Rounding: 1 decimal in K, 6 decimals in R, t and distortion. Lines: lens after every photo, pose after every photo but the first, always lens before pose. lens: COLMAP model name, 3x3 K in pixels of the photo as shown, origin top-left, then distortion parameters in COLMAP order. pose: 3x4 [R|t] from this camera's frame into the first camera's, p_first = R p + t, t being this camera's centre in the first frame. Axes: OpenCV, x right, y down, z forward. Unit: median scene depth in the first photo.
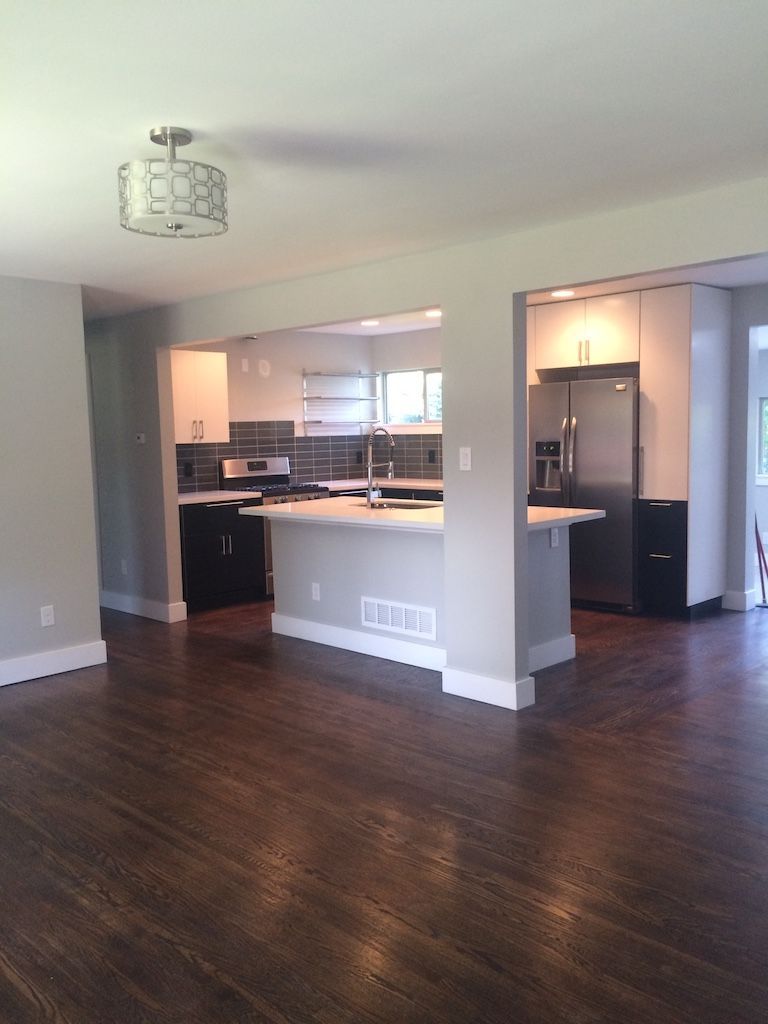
lens RADIAL K [[882.0, 0, 384.0], [0, 882.0, 512.0], [0, 0, 1]] dist [0.075849, -0.111571]
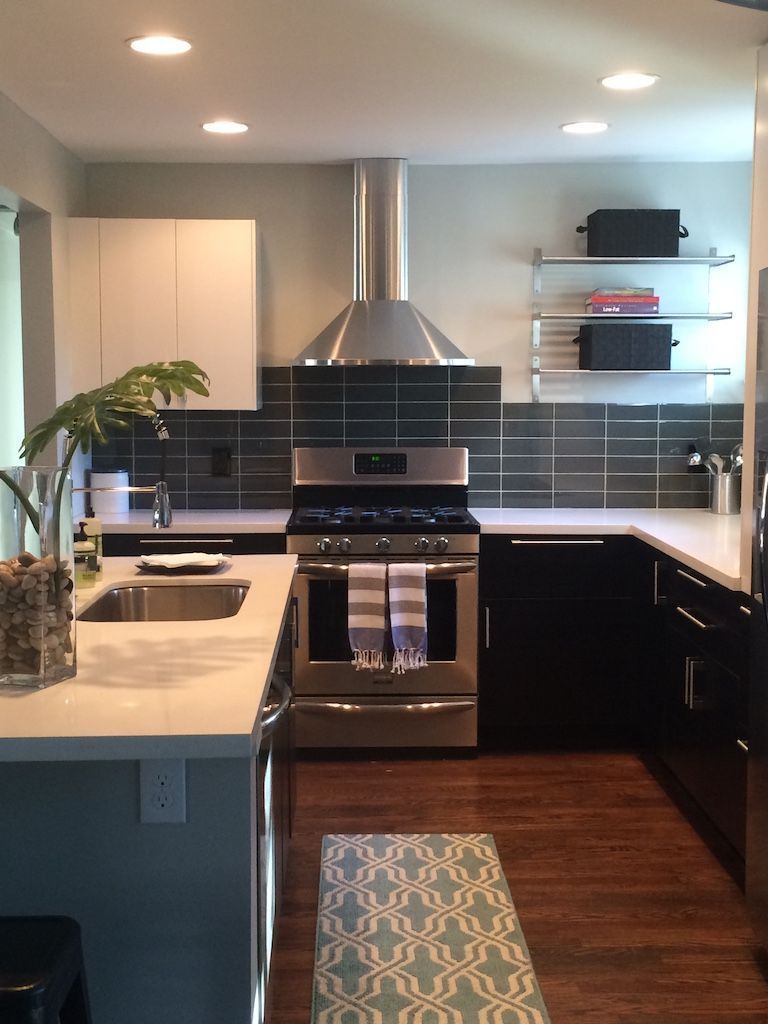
lens RADIAL K [[1411.5, 0, 384.0], [0, 1411.5, 512.0], [0, 0, 1]] dist [0.037411, 0.100492]
pose [[0.724935, 0.090761, -0.682811, 0.375106], [-0.086689, 0.995421, 0.040277, -0.058428], [0.683340, 0.029994, 0.729484, 0.478131]]
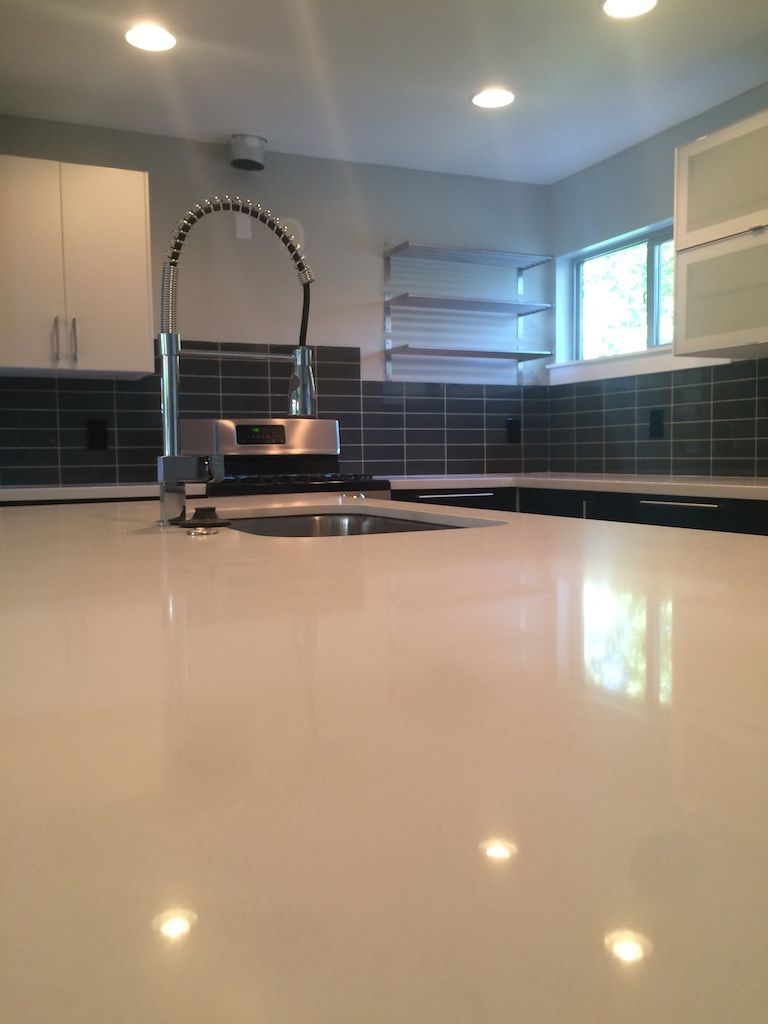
lens RADIAL K [[882.0, 0, 384.0], [0, 882.0, 512.0], [0, 0, 1]] dist [0.075849, -0.111571]
pose [[0.935573, 0.036634, -0.351228, 0.093560], [-0.045180, 0.998848, -0.016166, -0.005205], [0.350232, 0.030993, 0.936150, 0.590451]]
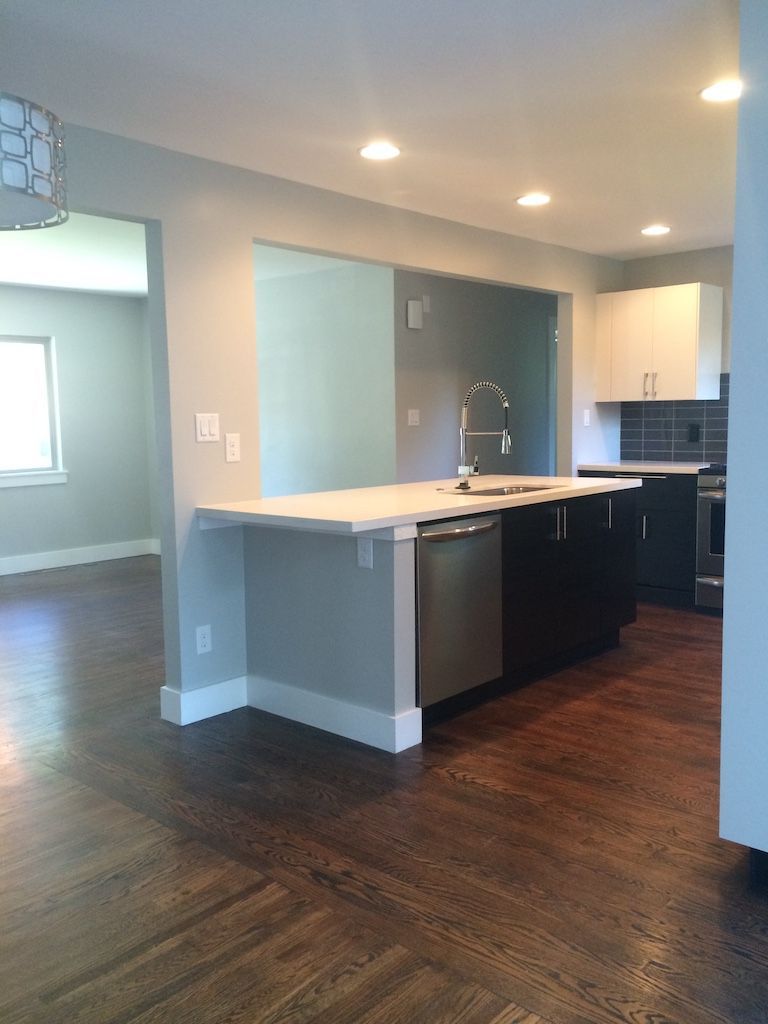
lens RADIAL K [[882.0, 0, 384.0], [0, 882.0, 512.0], [0, 0, 1]] dist [0.075849, -0.111571]
pose [[0.054041, 0.136129, -0.989216, 0.565372], [-0.082061, 0.987918, 0.131468, -0.059089], [0.995161, 0.074071, 0.064559, 0.655155]]
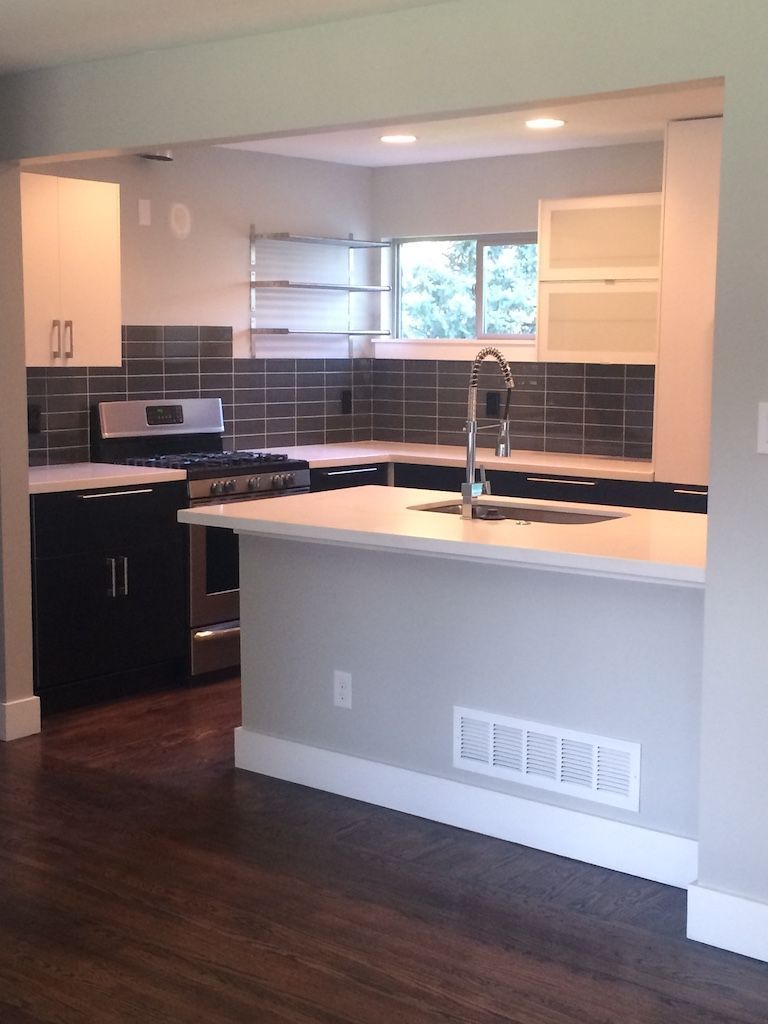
lens RADIAL K [[1449.2, 0, 384.0], [0, 1449.2, 512.0], [0, 0, 1]] dist [0.019564, 0.053612]
pose [[0.995018, 0.020246, 0.097618, -0.101669], [-0.022121, 0.999590, 0.018157, -0.015082], [-0.097211, -0.020225, 0.995058, 0.172449]]
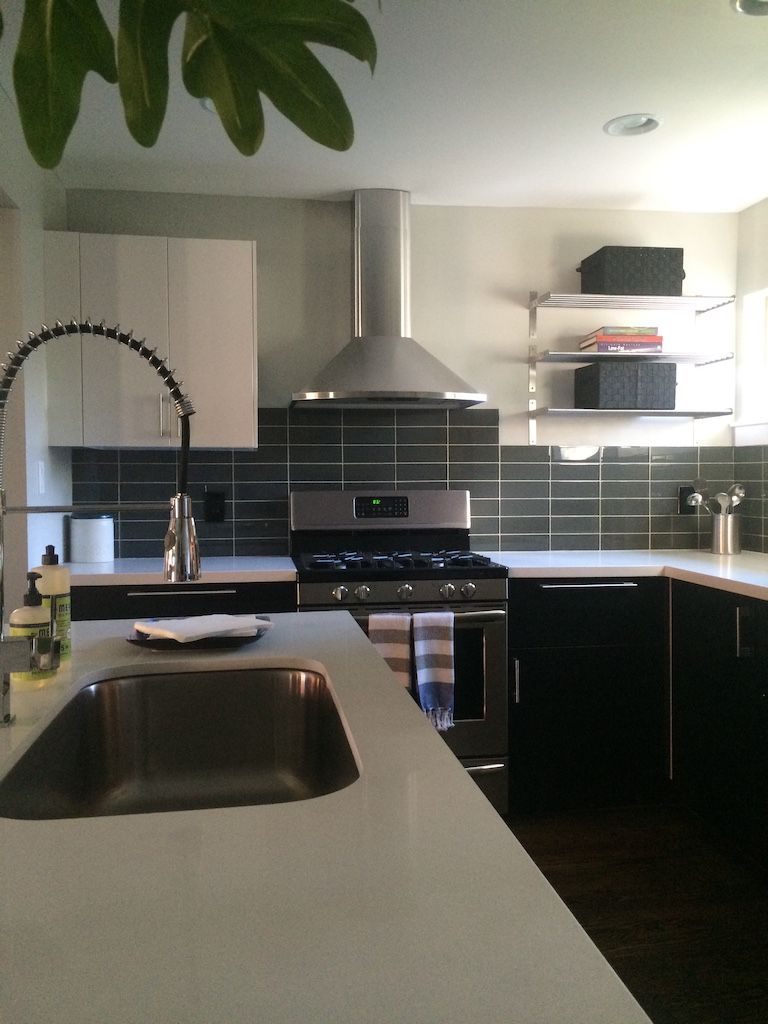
lens RADIAL K [[882.0, 0, 384.0], [0, 882.0, 512.0], [0, 0, 1]] dist [0.075849, -0.111571]
pose [[0.801622, 0.044312, -0.596187, 0.128365], [-0.074850, 0.996841, -0.026551, -0.038834], [0.593127, 0.065909, 0.802406, 0.661185]]
